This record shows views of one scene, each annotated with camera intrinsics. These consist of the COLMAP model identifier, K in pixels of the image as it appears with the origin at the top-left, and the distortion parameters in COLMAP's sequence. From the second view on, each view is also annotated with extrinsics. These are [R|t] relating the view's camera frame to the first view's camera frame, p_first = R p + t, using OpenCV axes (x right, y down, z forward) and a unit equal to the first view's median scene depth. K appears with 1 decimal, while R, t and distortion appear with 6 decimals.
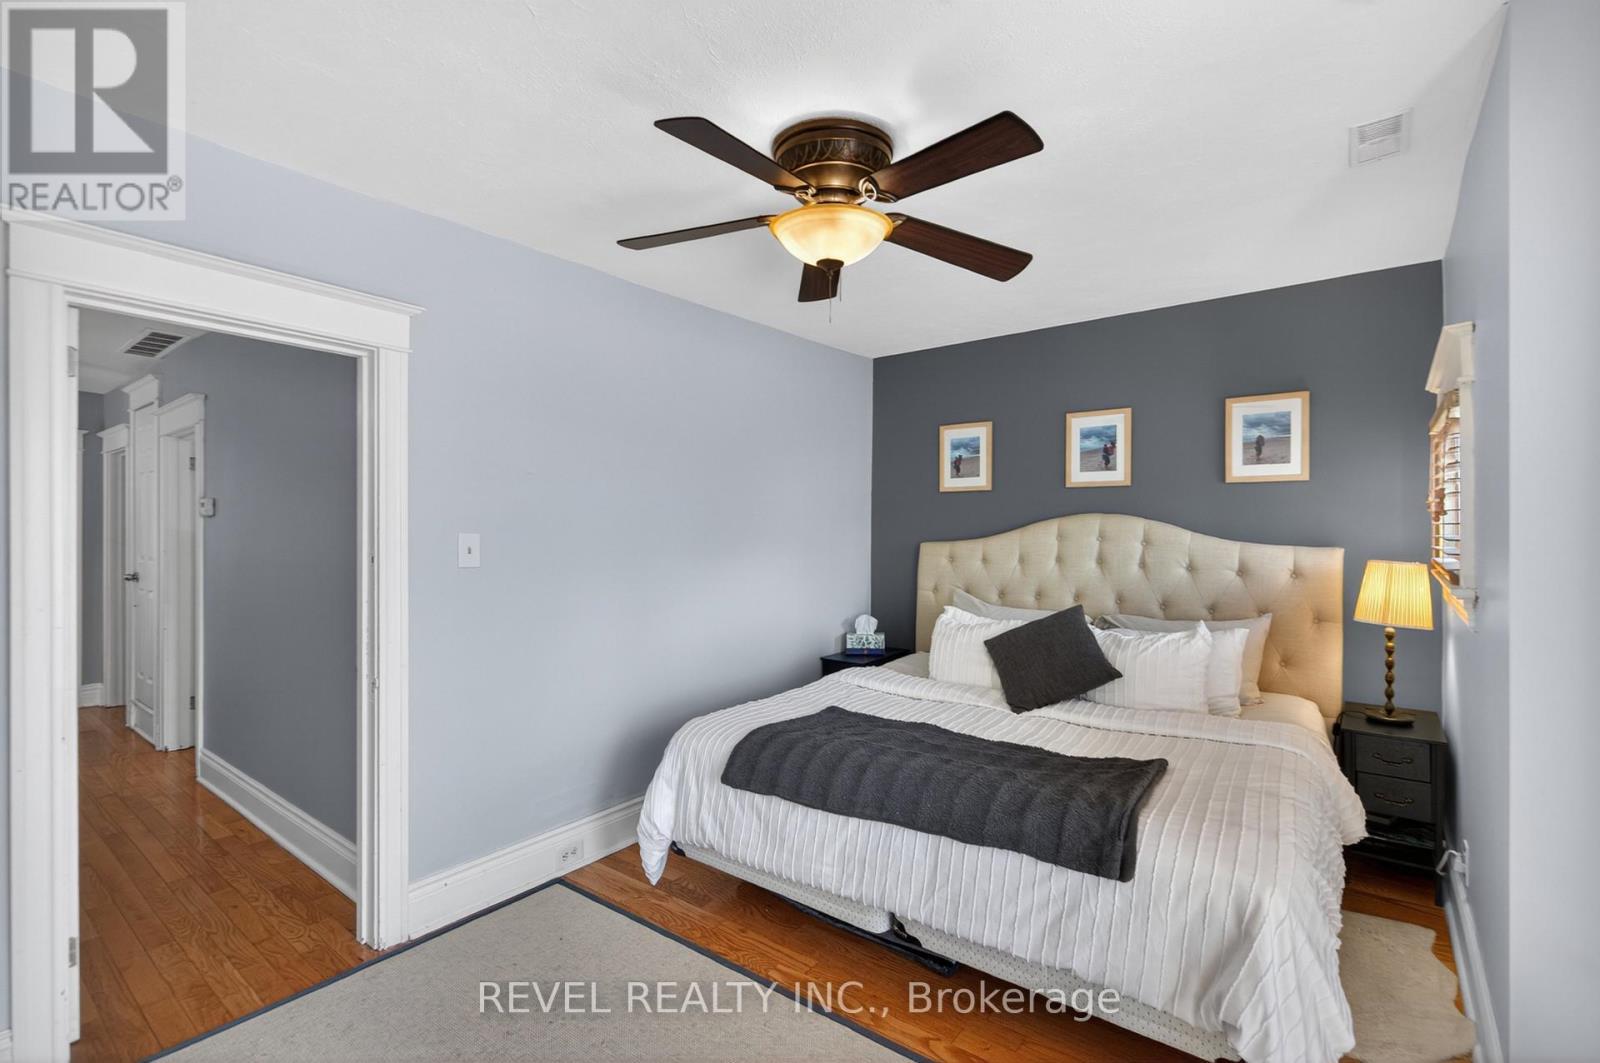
lens RADIAL K [[738.0, 0, 797.6], [0, 738.0, 530.7], [0, 0, 1]] dist [0.012189, -0.001456]
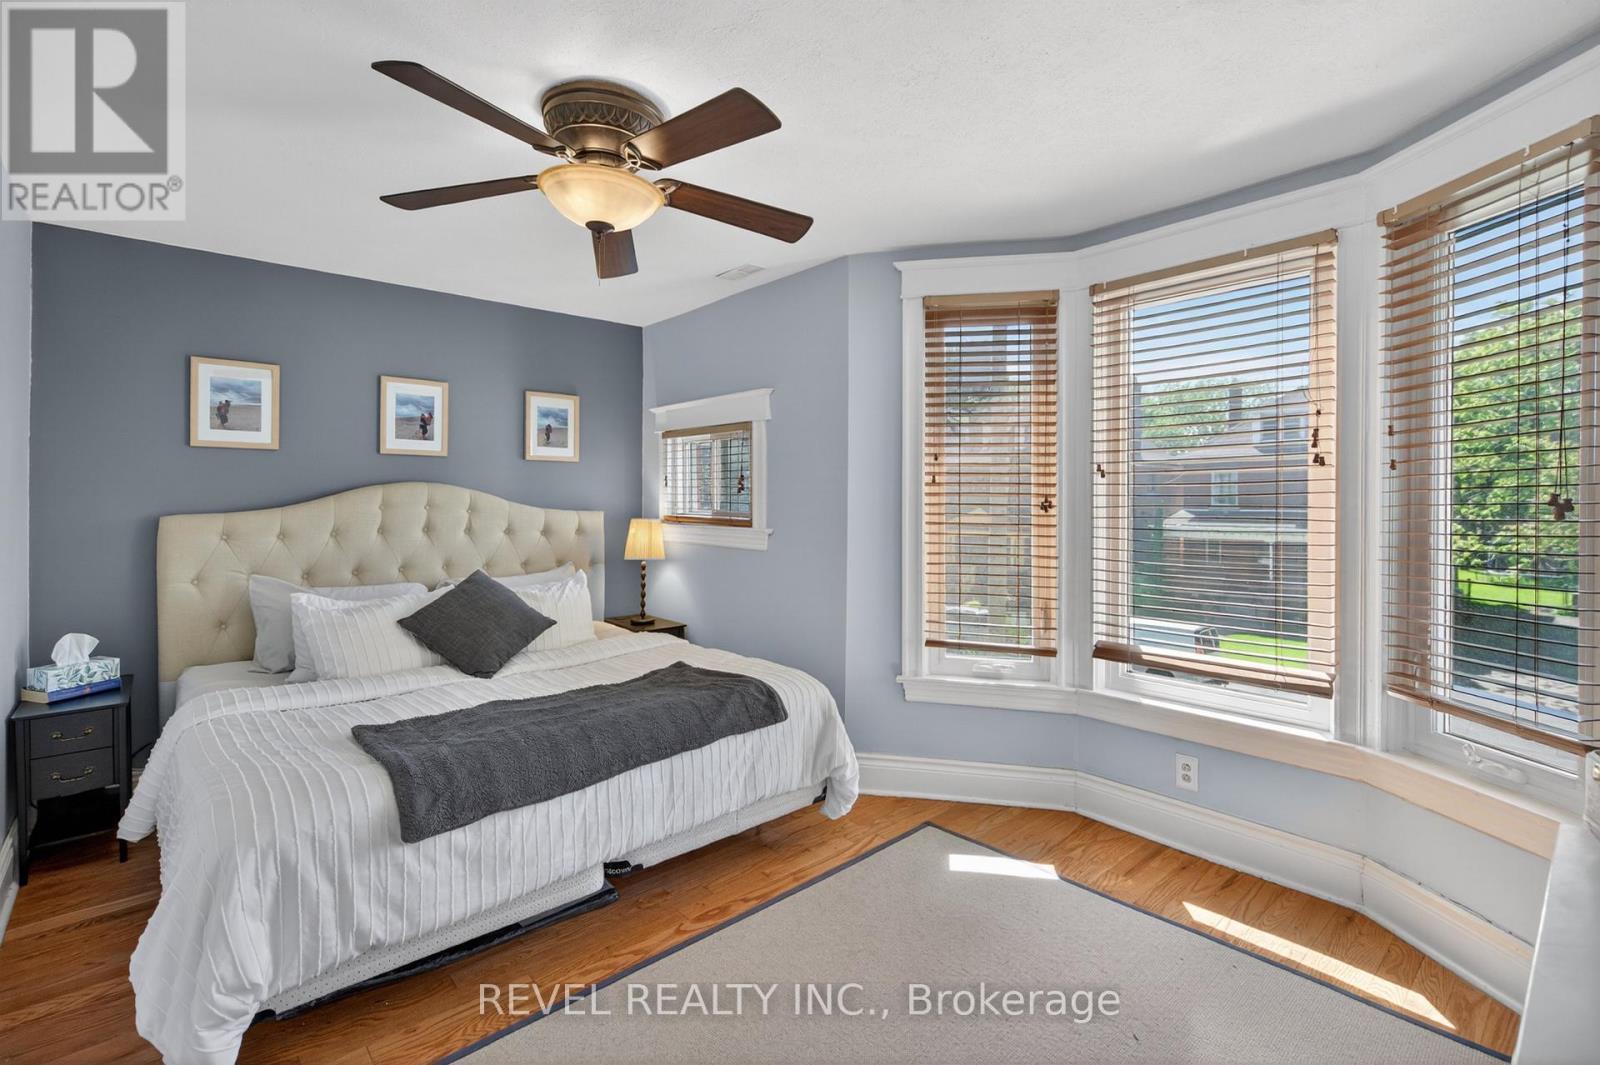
lens RADIAL K [[738.0, 0, 797.2], [0, 738.0, 503.1], [0, 0, 1]] dist [0.012189, -0.001456]
pose [[0.153450, -0.003829, 0.988149, -0.516200], [0.003505, 0.999988, 0.003330, 0.003881], [-0.988150, 0.002952, 0.153462, 0.342787]]
